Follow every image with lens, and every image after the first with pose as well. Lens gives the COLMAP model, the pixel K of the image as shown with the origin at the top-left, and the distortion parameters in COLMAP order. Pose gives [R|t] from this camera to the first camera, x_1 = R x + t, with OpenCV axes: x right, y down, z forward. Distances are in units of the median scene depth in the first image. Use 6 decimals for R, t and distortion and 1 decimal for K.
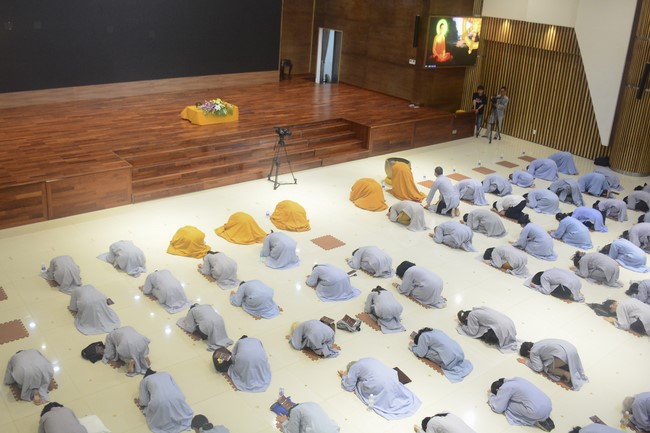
lens RADIAL K [[630.0, 0, 299.1], [0, 630.0, 169.4], [0, 0, 1]] dist [-0.100668, 0.000000]
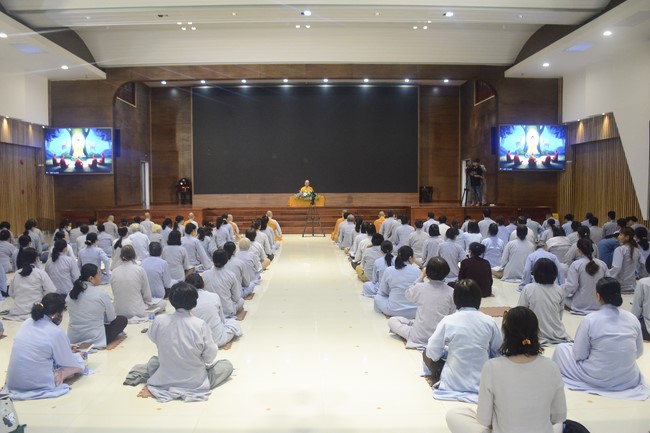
lens RADIAL K [[573.7, 0, 311.3], [0, 573.7, 236.9], [0, 0, 1]] dist [-0.116342, 0.041535]
pose [[0.792639, -0.011247, -0.609588, 0.545215], [-0.144461, 0.967894, -0.205699, 0.209442], [0.592330, 0.251107, 0.765566, 0.049605]]
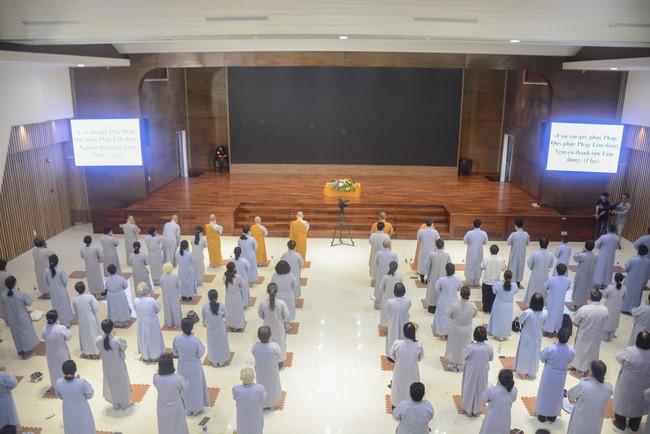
lens RADIAL K [[506.5, 0, 327.9], [0, 506.5, 220.4], [0, 0, 1]] dist [-0.135510, 0.083356]
pose [[0.762101, 0.129699, -0.634335, 0.456258], [-0.170050, 0.985431, -0.002815, -0.012580], [0.624728, 0.110014, 0.773053, 0.126465]]
